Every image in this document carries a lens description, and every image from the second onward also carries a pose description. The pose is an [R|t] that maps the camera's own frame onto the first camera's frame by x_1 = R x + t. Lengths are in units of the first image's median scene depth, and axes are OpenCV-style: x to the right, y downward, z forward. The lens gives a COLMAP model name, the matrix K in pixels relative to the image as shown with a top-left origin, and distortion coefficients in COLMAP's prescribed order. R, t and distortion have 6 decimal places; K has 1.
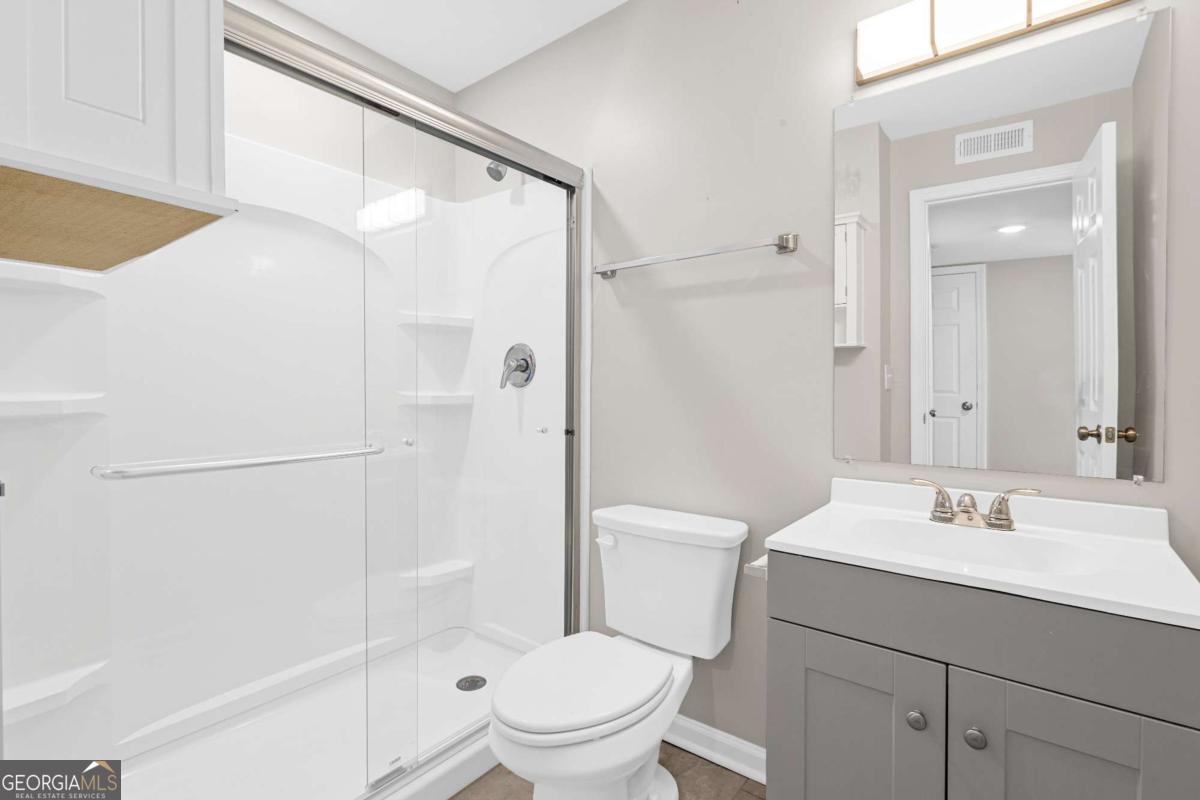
lens RADIAL K [[602.9, 0, 598.6], [0, 602.9, 388.5], [0, 0, 1]] dist [0.000978, -0.000219]
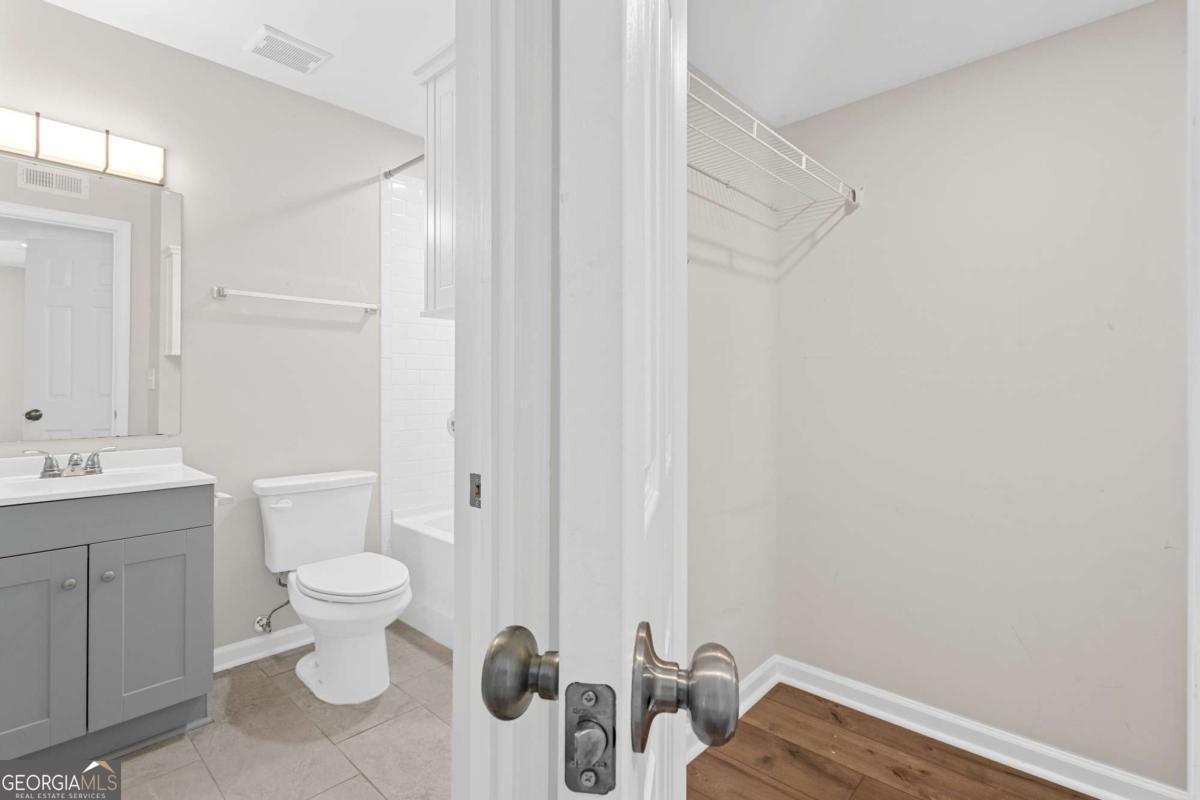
lens RADIAL K [[558.9, 0, 599.4], [0, 558.9, 381.9], [0, 0, 1]] dist [0.000705, -0.002431]
pose [[0.104022, 0.002521, 0.994572, -0.658422], [0.007609, 0.999966, -0.003330, 0.003301], [-0.994546, 0.007914, 0.103999, -0.480994]]
